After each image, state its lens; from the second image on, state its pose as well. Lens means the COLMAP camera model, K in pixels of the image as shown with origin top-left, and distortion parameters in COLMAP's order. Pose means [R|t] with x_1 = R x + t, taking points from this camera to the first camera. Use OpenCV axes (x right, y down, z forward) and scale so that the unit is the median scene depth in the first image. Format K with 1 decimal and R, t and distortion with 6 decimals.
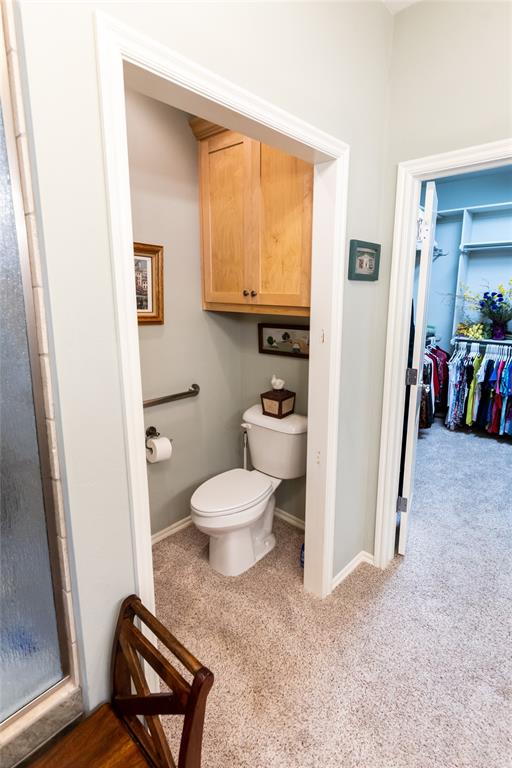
lens RADIAL K [[374.8, 0, 278.3], [0, 374.8, 363.7], [0, 0, 1]] dist [0.001570, -0.001231]
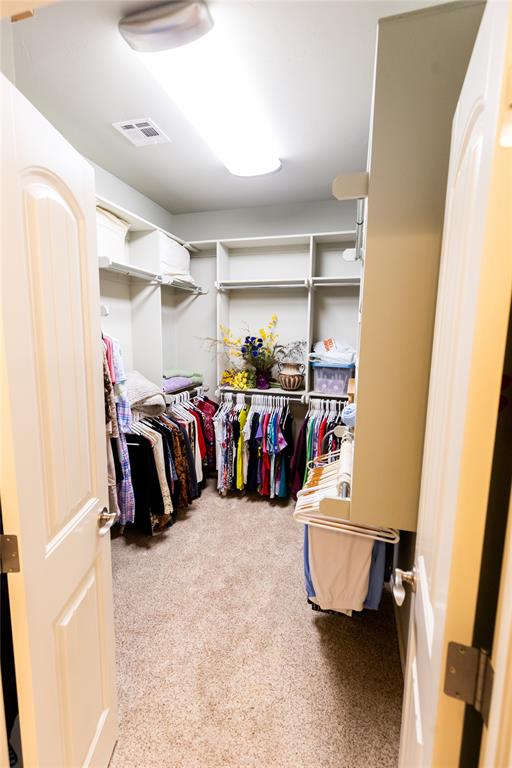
lens RADIAL K [[347.5, 0, 250.7], [0, 347.5, 381.0], [0, 0, 1]] dist [0.010083, -0.002562]
pose [[0.906948, -0.052119, 0.418005, 0.213145], [0.071846, 0.996915, -0.031586, -0.058945], [-0.415070, 0.058679, 0.907895, 0.254316]]
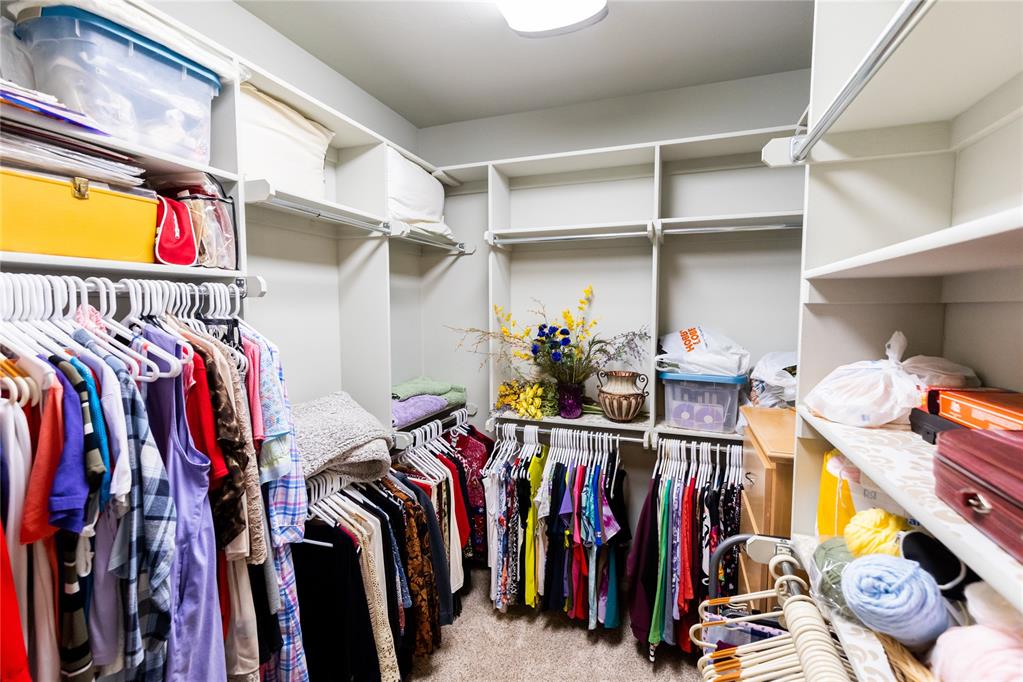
lens RADIAL K [[462.9, 0, 511.5], [0, 462.9, 339.1], [0, 0, 1]] dist [0.010083, -0.002562]
pose [[0.931354, -0.030182, 0.362861, 0.290239], [0.074502, 0.991271, -0.108771, -0.107422], [-0.356410, 0.128338, 0.925473, 0.438461]]
